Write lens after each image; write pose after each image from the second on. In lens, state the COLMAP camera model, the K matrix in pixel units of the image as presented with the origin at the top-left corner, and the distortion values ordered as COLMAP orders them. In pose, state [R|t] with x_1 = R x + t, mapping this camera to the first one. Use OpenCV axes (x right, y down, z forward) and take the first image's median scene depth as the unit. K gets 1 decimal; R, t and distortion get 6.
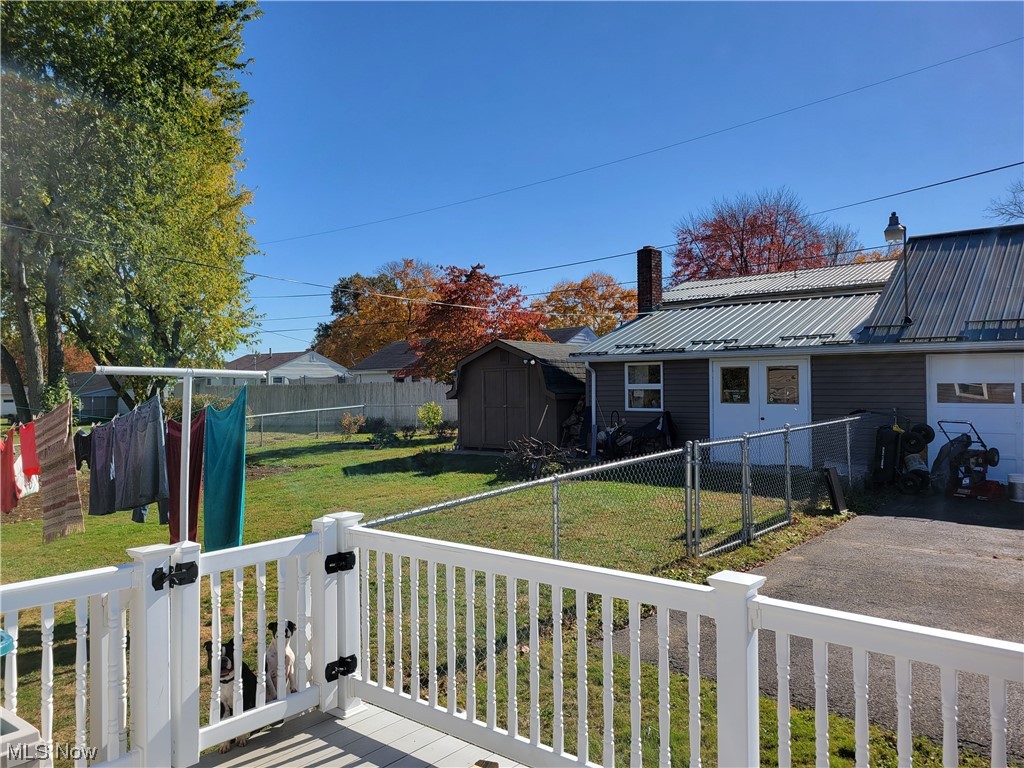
lens RADIAL K [[773.1, 0, 503.0], [0, 773.1, 383.1], [0, 0, 1]] dist [0.056646, -0.034271]
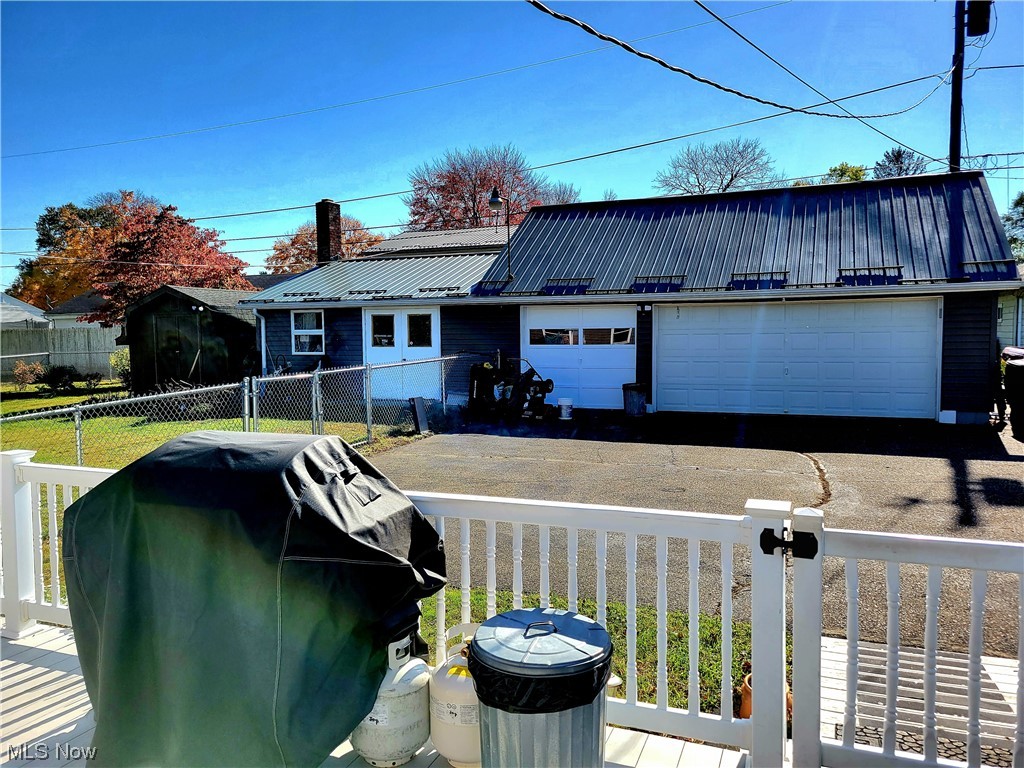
lens RADIAL K [[773.1, 0, 521.1], [0, 773.1, 382.8], [0, 0, 1]] dist [0.056646, -0.034271]
pose [[0.949633, -0.023819, 0.312459, 0.114778], [0.002011, 0.997550, 0.069932, -0.000223], [-0.313359, -0.065782, 0.947354, -0.123342]]
